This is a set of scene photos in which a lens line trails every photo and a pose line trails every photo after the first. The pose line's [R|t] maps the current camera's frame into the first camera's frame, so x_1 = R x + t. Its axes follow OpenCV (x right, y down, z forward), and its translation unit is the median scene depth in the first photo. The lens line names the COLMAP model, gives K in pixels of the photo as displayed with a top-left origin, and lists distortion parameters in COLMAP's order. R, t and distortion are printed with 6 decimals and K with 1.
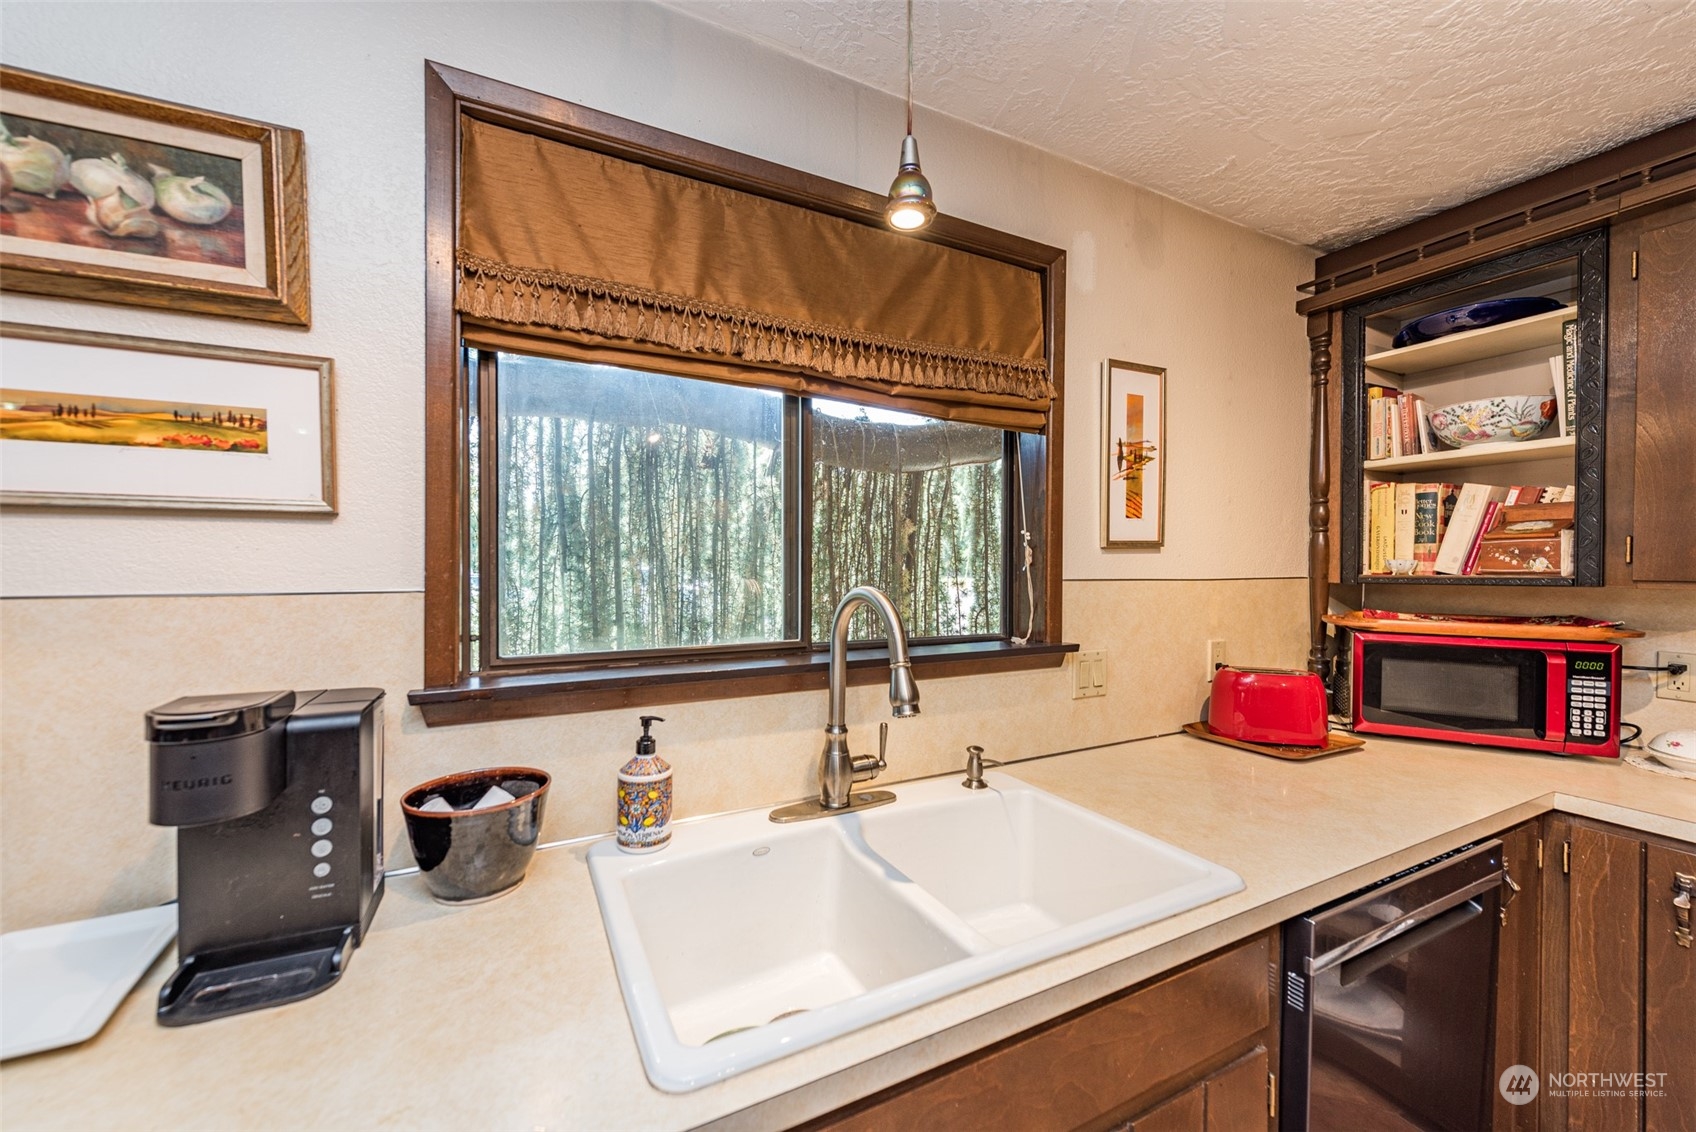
lens RADIAL K [[670.4, 0, 845.2], [0, 670.4, 569.6], [0, 0, 1]] dist [0.002660, -0.000204]
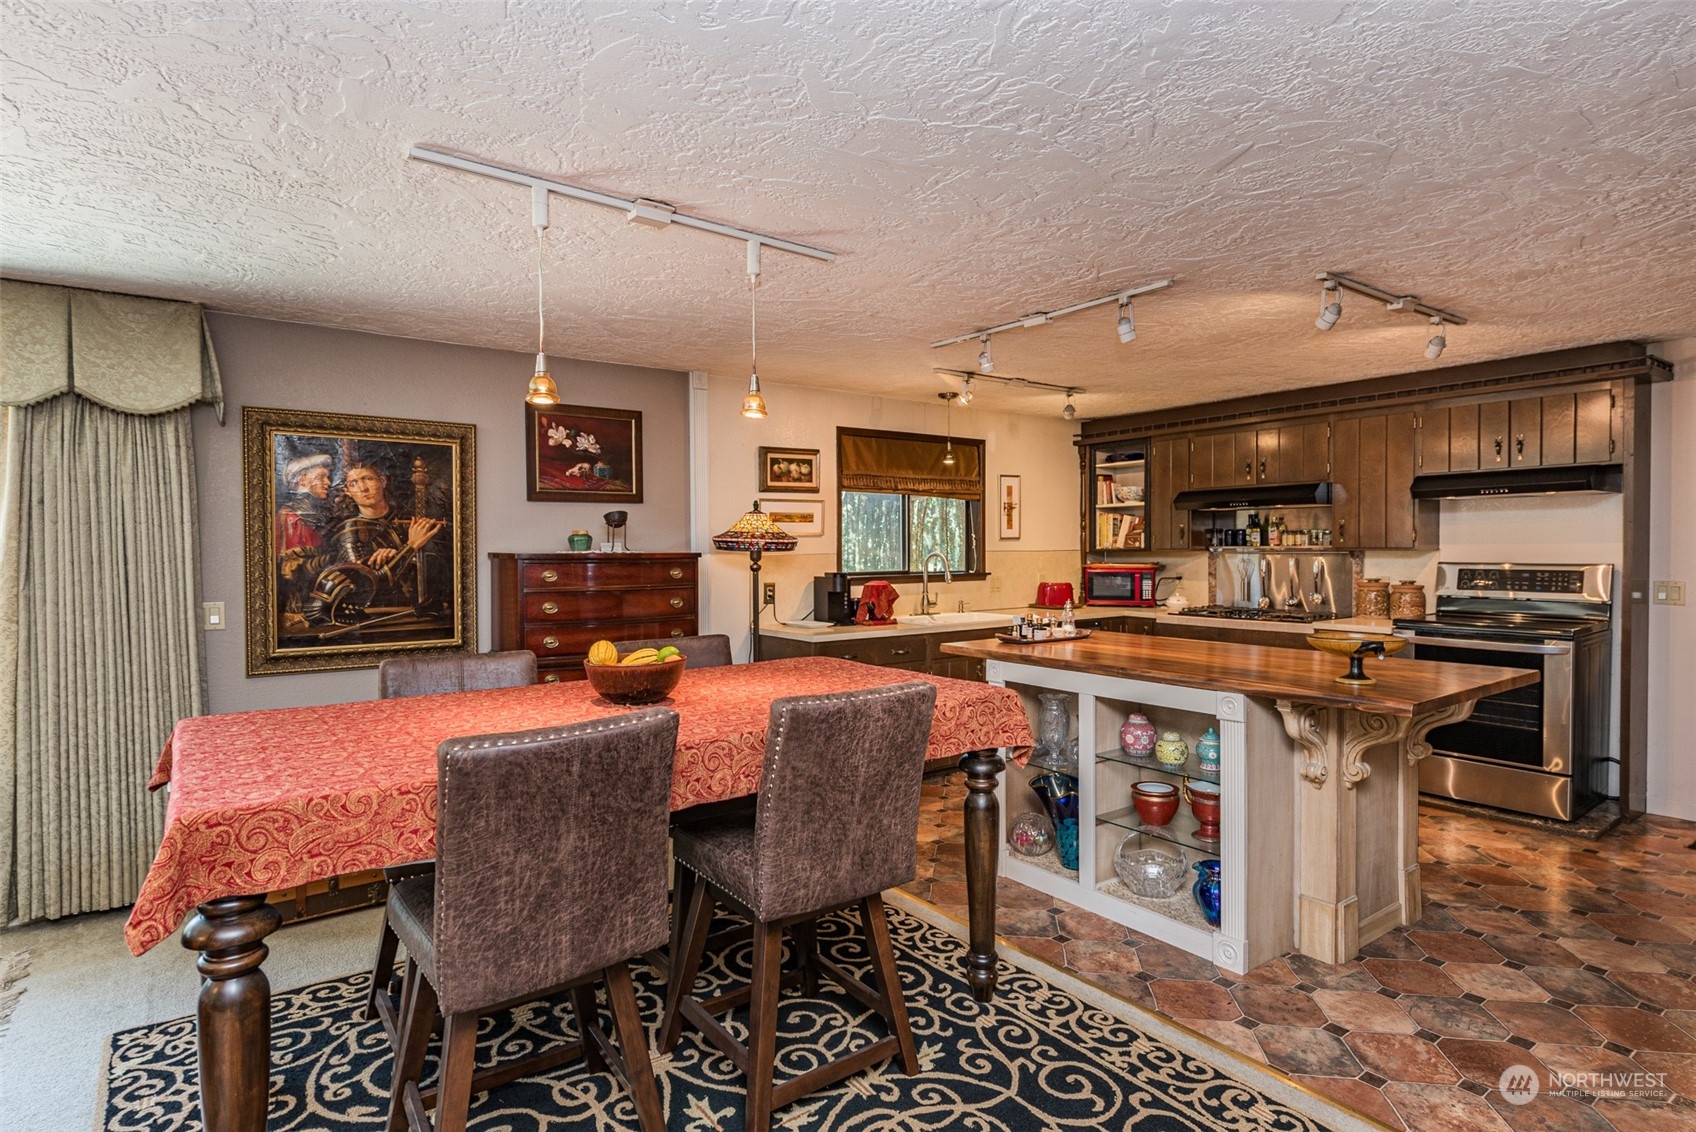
lens RADIAL K [[885.2, 0, 849.8], [0, 885.2, 567.3], [0, 0, 1]] dist [0.005252, 0.000383]
pose [[0.987479, -0.014294, 0.157100, -0.827076], [0.012504, 0.999845, 0.012379, 0.030015], [-0.157252, -0.010259, 0.987505, -2.592834]]
